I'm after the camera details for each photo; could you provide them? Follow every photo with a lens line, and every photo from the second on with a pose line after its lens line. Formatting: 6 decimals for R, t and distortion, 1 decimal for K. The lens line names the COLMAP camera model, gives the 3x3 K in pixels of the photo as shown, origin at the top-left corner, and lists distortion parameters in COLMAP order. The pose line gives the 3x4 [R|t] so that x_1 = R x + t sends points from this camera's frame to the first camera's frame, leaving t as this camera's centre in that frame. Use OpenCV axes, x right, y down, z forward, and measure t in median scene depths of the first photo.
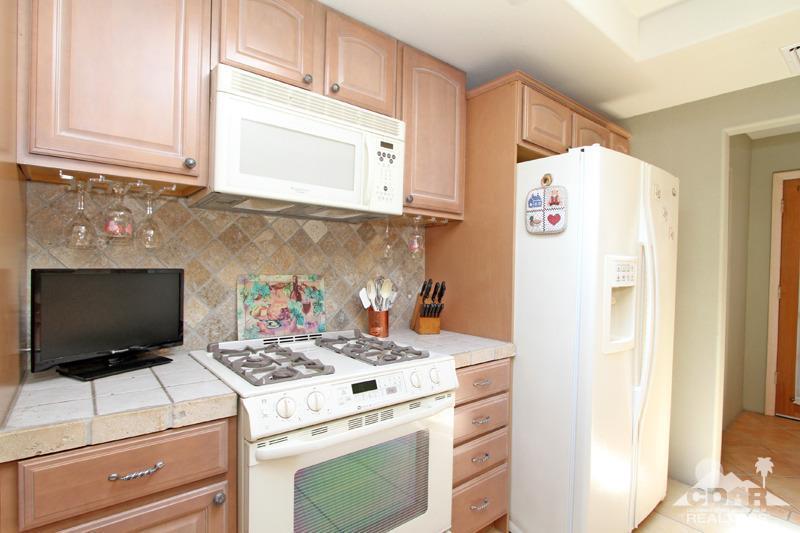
lens RADIAL K [[410.9, 0, 403.4], [0, 410.9, 271.9], [0, 0, 1]] dist [-0.016246, 0.000343]
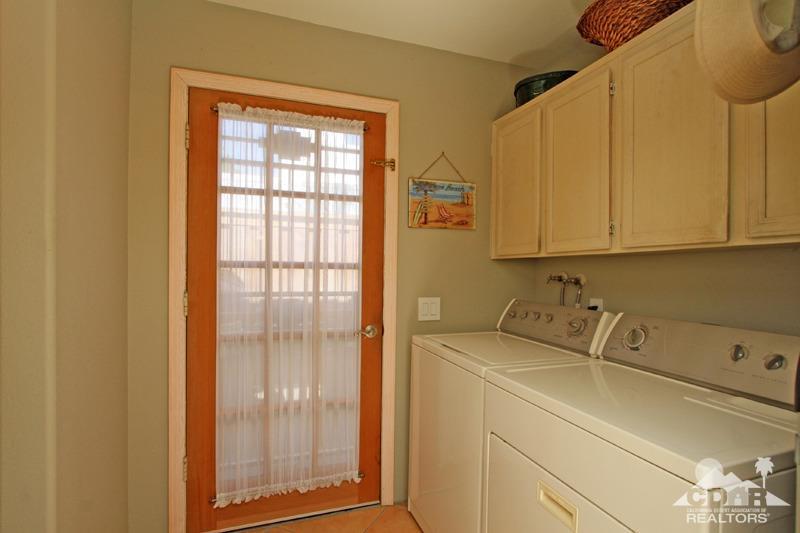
lens RADIAL K [[410.9, 0, 408.1], [0, 410.9, 268.4], [0, 0, 1]] dist [-0.016246, 0.000343]
pose [[0.364125, -0.017848, 0.931179, 1.030403], [0.013787, 0.999810, 0.013772, 0.005019], [-0.931248, 0.007823, 0.364302, 1.029171]]
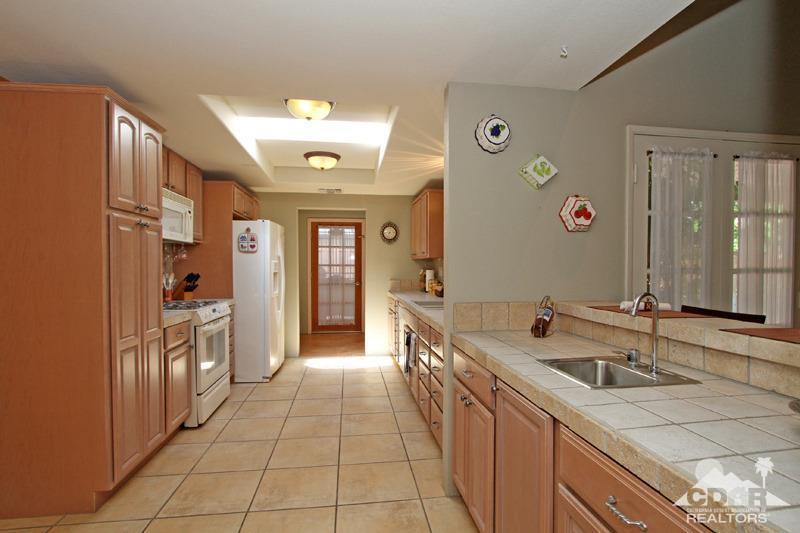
lens RADIAL K [[410.9, 0, 400.4], [0, 410.9, 271.8], [0, 0, 1]] dist [-0.016246, 0.000343]
pose [[0.542139, -0.032484, 0.839660, -1.173848], [0.022391, 0.999456, 0.024209, -0.012196], [-0.839990, 0.005676, 0.542572, -1.052886]]
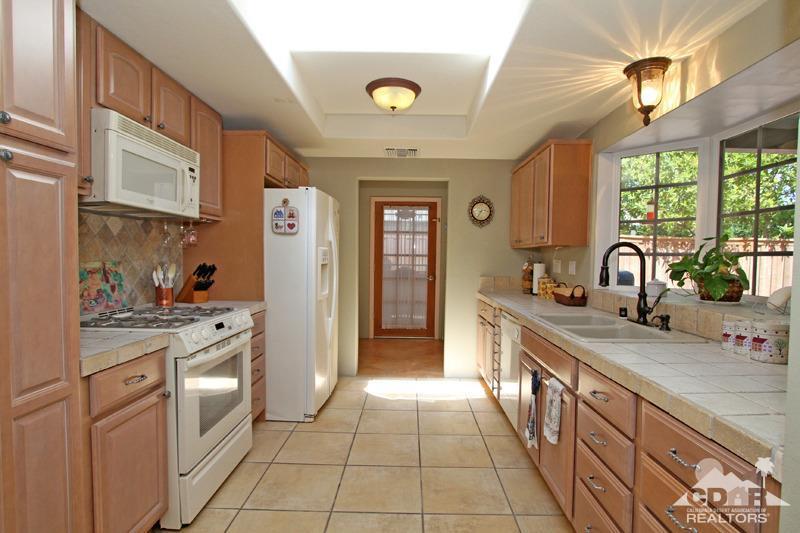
lens RADIAL K [[410.9, 0, 403.8], [0, 410.9, 270.6], [0, 0, 1]] dist [-0.016246, 0.000343]
pose [[0.655220, -0.038368, 0.754463, -0.588669], [0.010587, 0.999078, 0.041614, -0.007333], [-0.755364, -0.019279, 0.655022, -0.460160]]
